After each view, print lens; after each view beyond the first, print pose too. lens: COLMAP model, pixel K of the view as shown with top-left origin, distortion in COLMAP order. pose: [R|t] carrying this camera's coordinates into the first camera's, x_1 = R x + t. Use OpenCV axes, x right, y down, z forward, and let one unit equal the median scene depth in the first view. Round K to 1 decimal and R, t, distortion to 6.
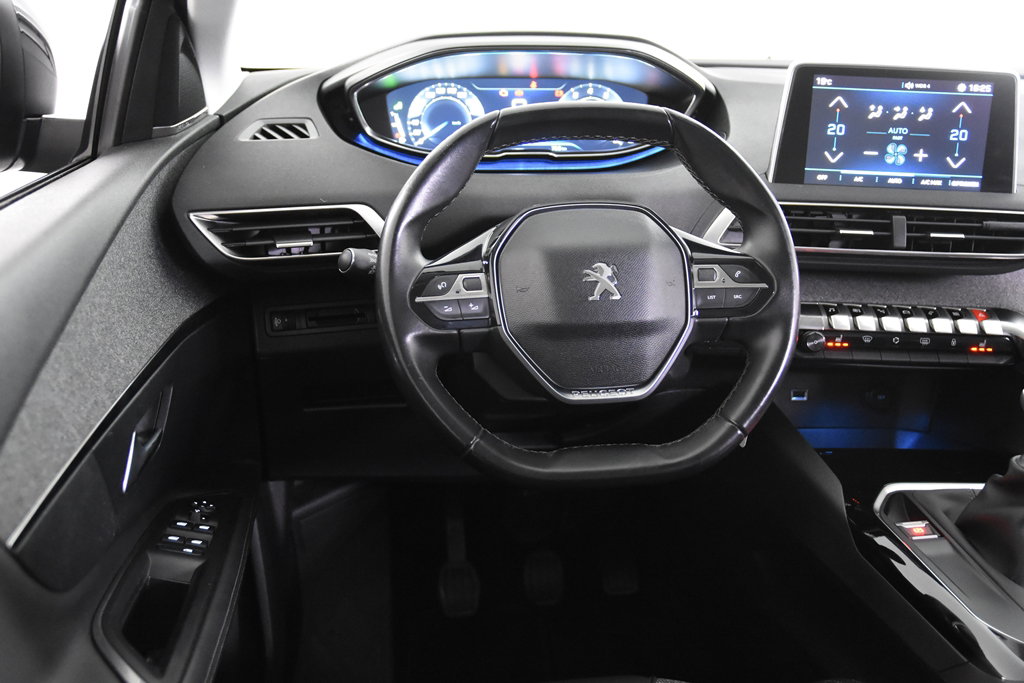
lens RADIAL K [[1076.4, 0, 505.7], [0, 1076.4, 330.8], [0, 0, 1]] dist [0.013611, 0.000000]
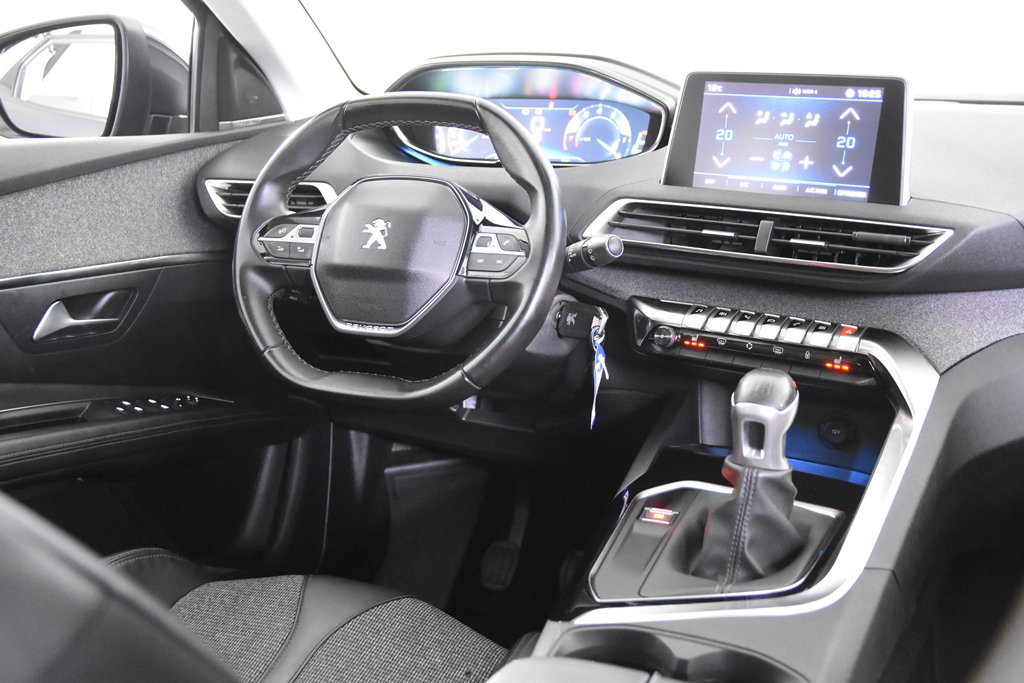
lens RADIAL K [[1076.4, 0, 514.5], [0, 1076.4, 337.5], [0, 0, 1]] dist [0.013611, 0.000000]
pose [[0.847626, 0.109365, -0.519201, 0.687749], [-0.156812, 0.986451, -0.048218, 0.081644], [0.506893, 0.122288, 0.853291, 0.056998]]
